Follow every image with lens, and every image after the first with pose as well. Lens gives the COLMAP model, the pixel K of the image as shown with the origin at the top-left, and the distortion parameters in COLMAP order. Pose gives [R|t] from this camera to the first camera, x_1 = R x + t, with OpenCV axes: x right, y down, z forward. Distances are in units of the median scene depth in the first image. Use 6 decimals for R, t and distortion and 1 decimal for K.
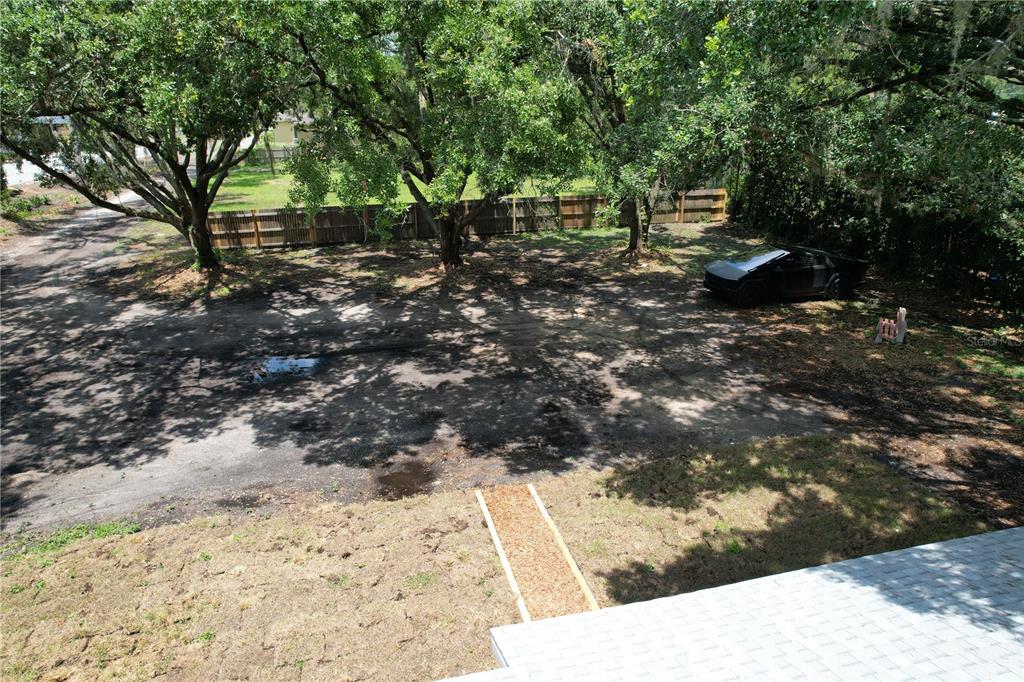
lens RADIAL K [[651.8, 0, 506.9], [0, 651.8, 352.8], [0, 0, 1]] dist [-0.087350, 0.077833]
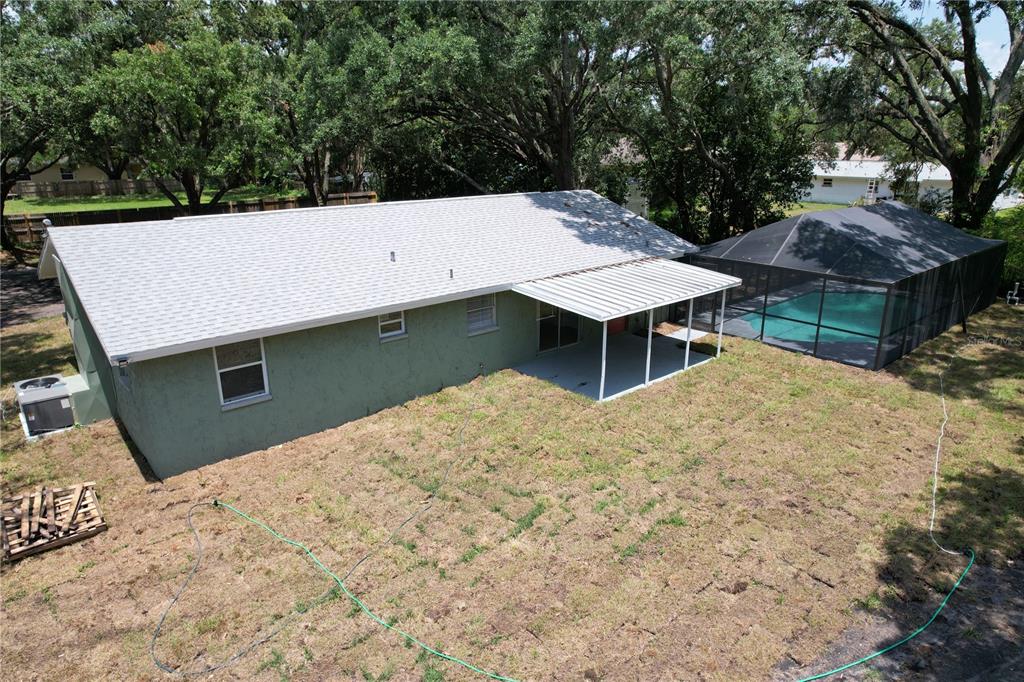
lens RADIAL K [[651.8, 0, 506.9], [0, 651.8, 352.8], [0, 0, 1]] dist [-0.087350, 0.077833]
pose [[0.890462, -0.145892, 0.431038, -0.257415], [0.171282, 0.985010, -0.020450, 0.569245], [-0.421593, 0.092039, 0.902102, -1.280928]]
